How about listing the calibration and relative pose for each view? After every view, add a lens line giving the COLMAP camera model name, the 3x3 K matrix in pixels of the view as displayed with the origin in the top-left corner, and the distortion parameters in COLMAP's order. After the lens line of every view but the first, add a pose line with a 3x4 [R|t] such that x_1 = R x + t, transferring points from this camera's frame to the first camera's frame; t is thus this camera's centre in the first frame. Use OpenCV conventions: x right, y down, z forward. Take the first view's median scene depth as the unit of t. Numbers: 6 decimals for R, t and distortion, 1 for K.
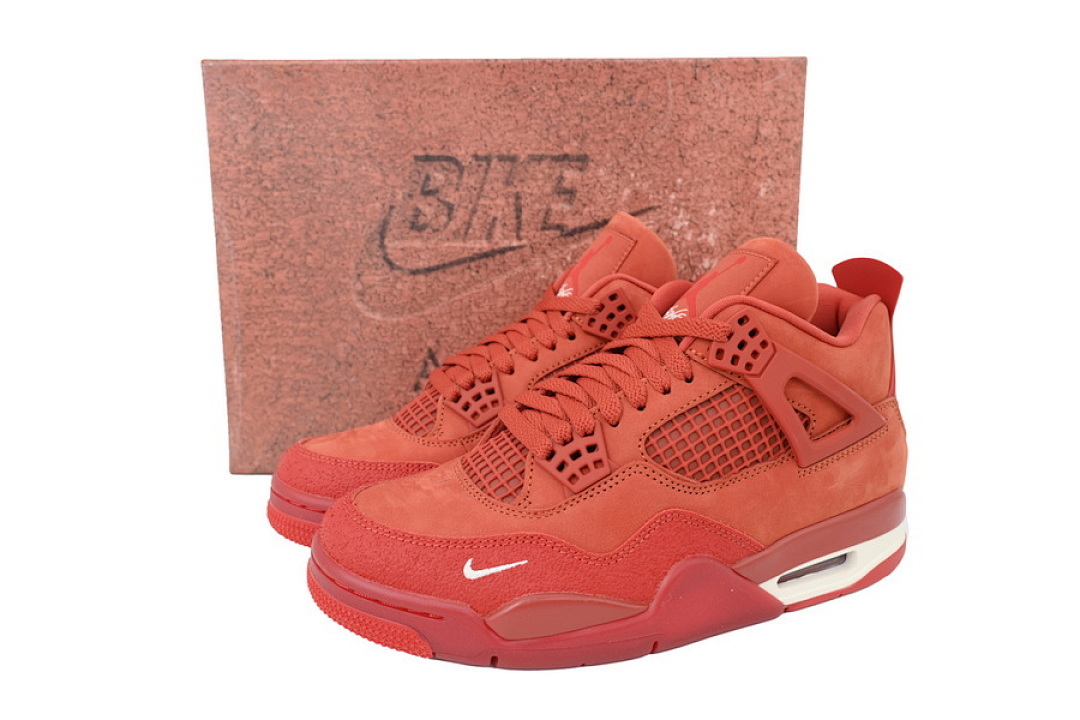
lens RADIAL K [[925.0, 0, 540.0], [0, 925.0, 360.0], [0, 0, 1]] dist [0.003035, 0.000166]
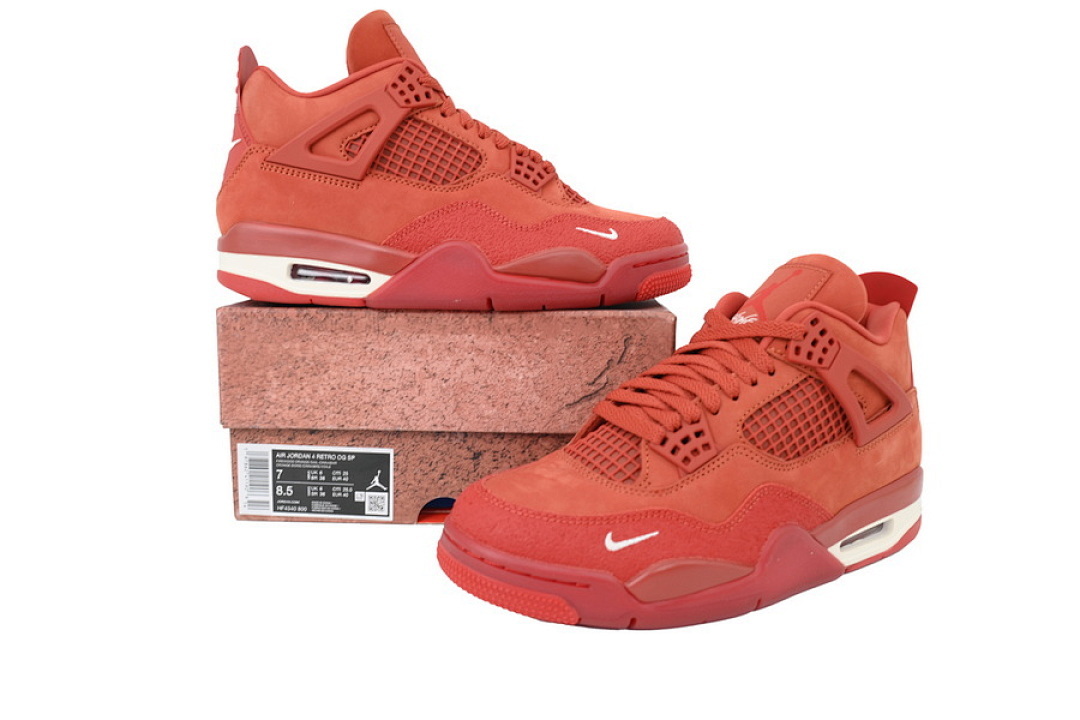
lens RADIAL K [[925.0, 0, 540.0], [0, 925.0, 360.0], [0, 0, 1]] dist [0.003035, 0.000166]
pose [[0.987017, -0.019134, 0.159469, -0.315597], [0.024648, 0.999162, -0.032670, 0.035620], [-0.158710, 0.036177, 0.986662, -0.106711]]
